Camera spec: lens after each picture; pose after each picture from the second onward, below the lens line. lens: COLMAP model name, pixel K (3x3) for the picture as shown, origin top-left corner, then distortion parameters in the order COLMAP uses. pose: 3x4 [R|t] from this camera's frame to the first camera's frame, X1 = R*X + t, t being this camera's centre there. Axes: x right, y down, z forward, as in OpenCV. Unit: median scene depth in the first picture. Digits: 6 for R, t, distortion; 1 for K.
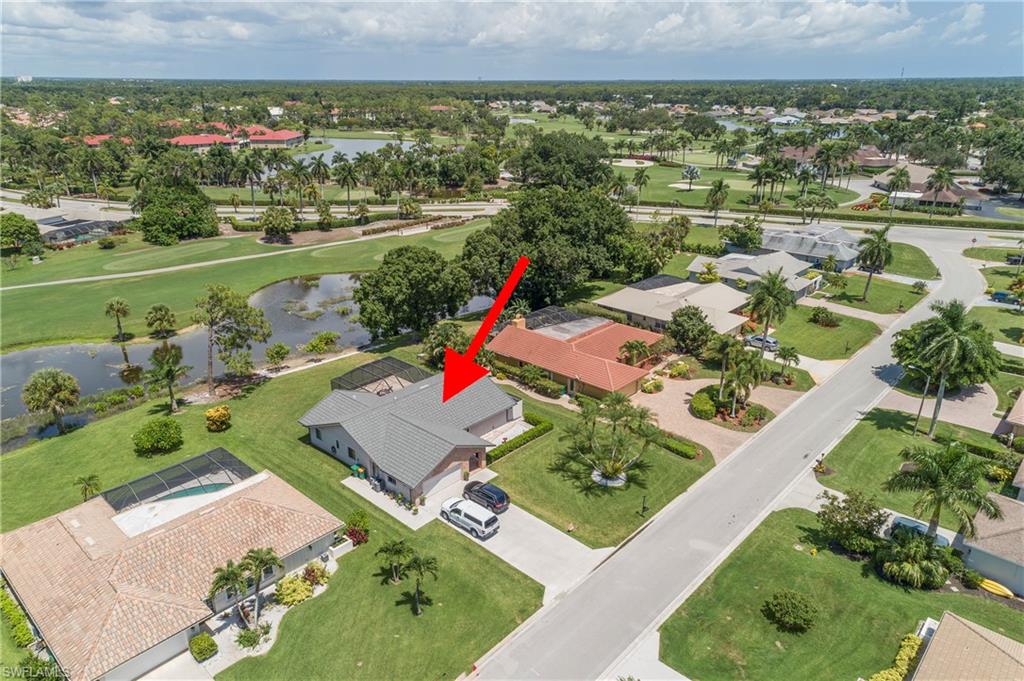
lens RADIAL K [[682.6, 0, 510.2], [0, 682.6, 342.4], [0, 0, 1]] dist [0.025155, 0.011054]
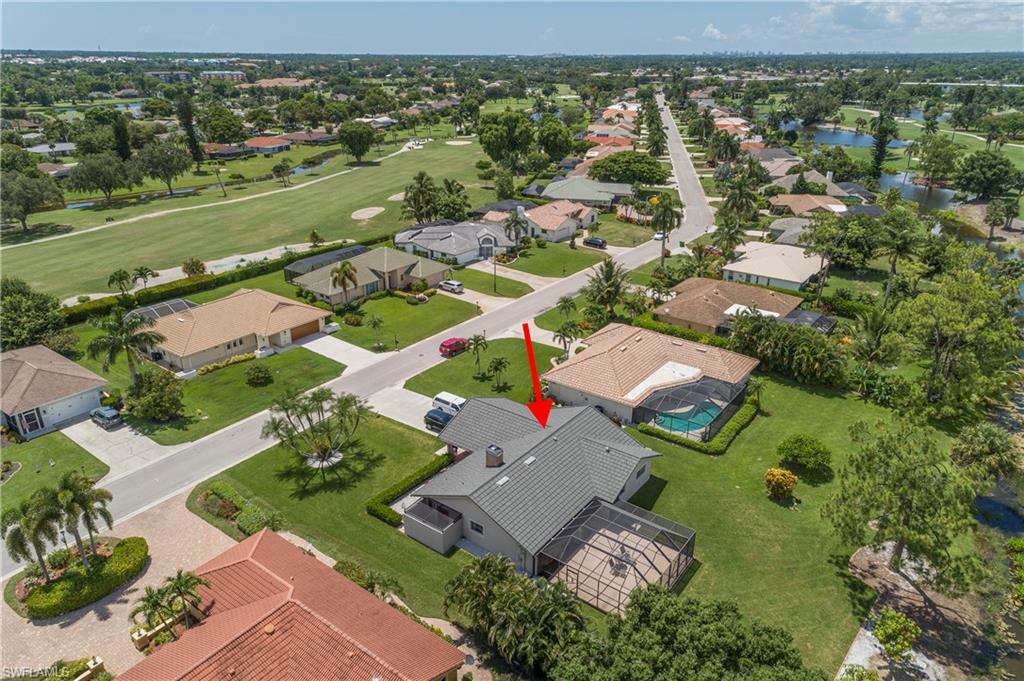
lens RADIAL K [[682.6, 0, 510.2], [0, 682.6, 342.4], [0, 0, 1]] dist [0.025155, 0.011054]
pose [[-0.994809, 0.036495, -0.094992, -0.029583], [-0.039952, 0.718455, 0.694425, -0.497848], [0.093591, 0.694615, -0.713267, 1.265325]]
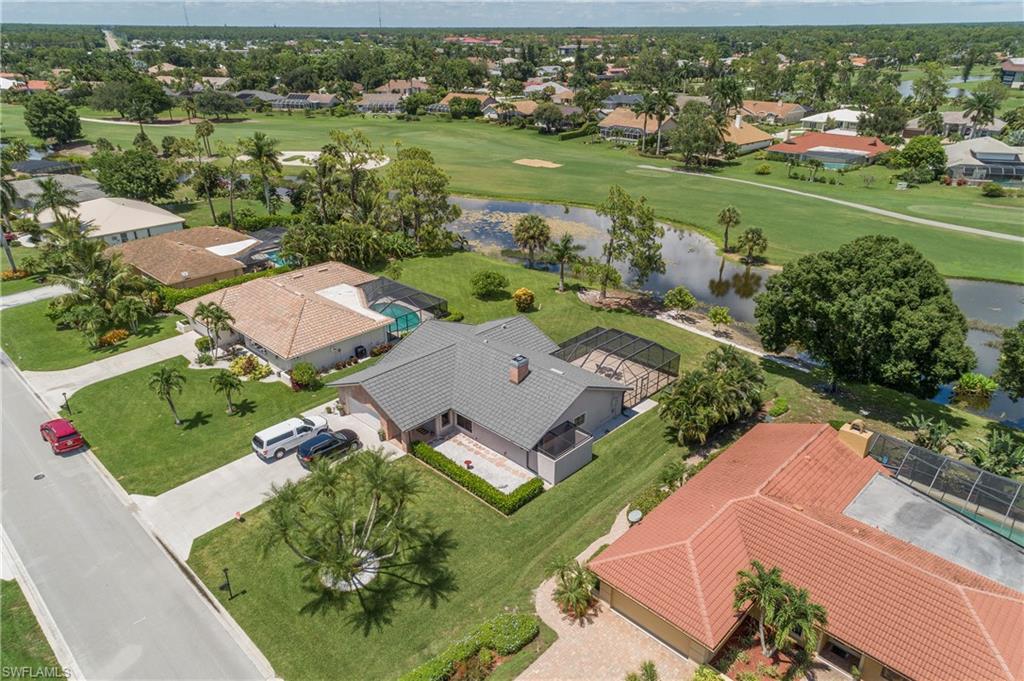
lens RADIAL K [[682.6, 0, 510.2], [0, 682.6, 342.4], [0, 0, 1]] dist [0.025155, 0.011054]
pose [[-0.027958, 0.419495, -0.907327, 0.476717], [-0.359293, 0.842805, 0.400735, -0.212675], [0.932806, 0.337200, 0.127159, 0.767418]]
